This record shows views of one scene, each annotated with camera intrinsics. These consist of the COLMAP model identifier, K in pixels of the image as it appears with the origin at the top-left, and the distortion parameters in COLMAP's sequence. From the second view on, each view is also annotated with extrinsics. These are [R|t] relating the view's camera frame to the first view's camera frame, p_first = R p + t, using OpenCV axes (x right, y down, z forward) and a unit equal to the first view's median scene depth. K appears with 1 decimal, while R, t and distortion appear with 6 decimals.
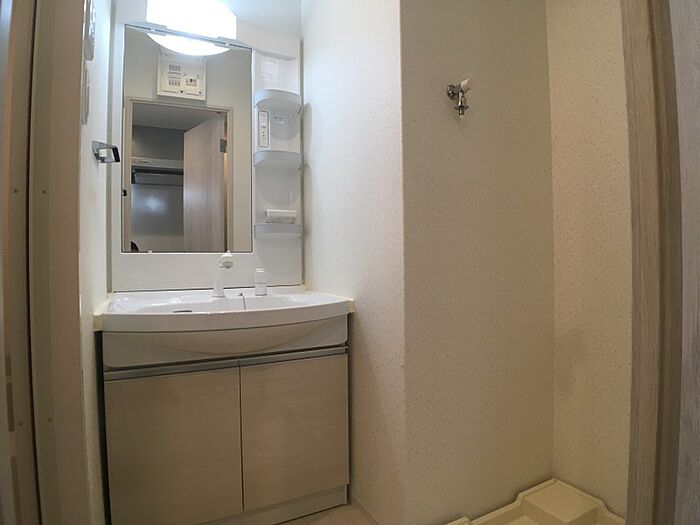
lens RADIAL K [[412.3, 0, 352.2], [0, 412.3, 259.7], [0, 0, 1]] dist [-0.070787, 0.000998]
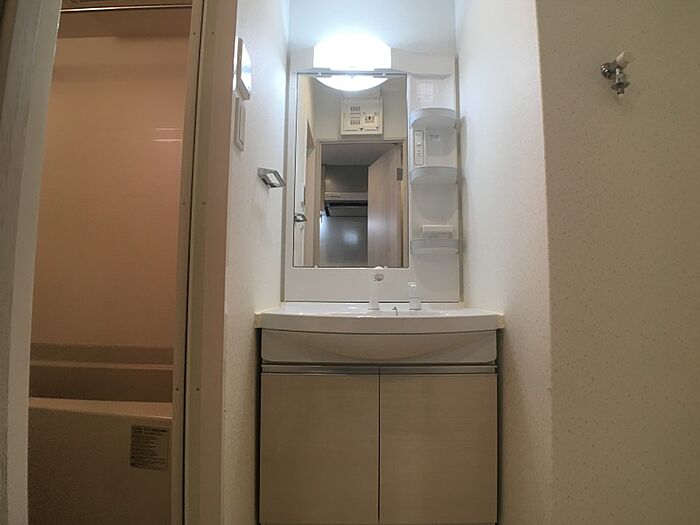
lens RADIAL K [[412.3, 0, 352.2], [0, 412.3, 259.7], [0, 0, 1]] dist [-0.070787, 0.000998]
pose [[0.890511, -0.019688, -0.454535, 0.093965], [-0.016232, 0.997052, -0.074989, 0.039938], [0.454671, 0.074157, 0.887567, 0.030721]]
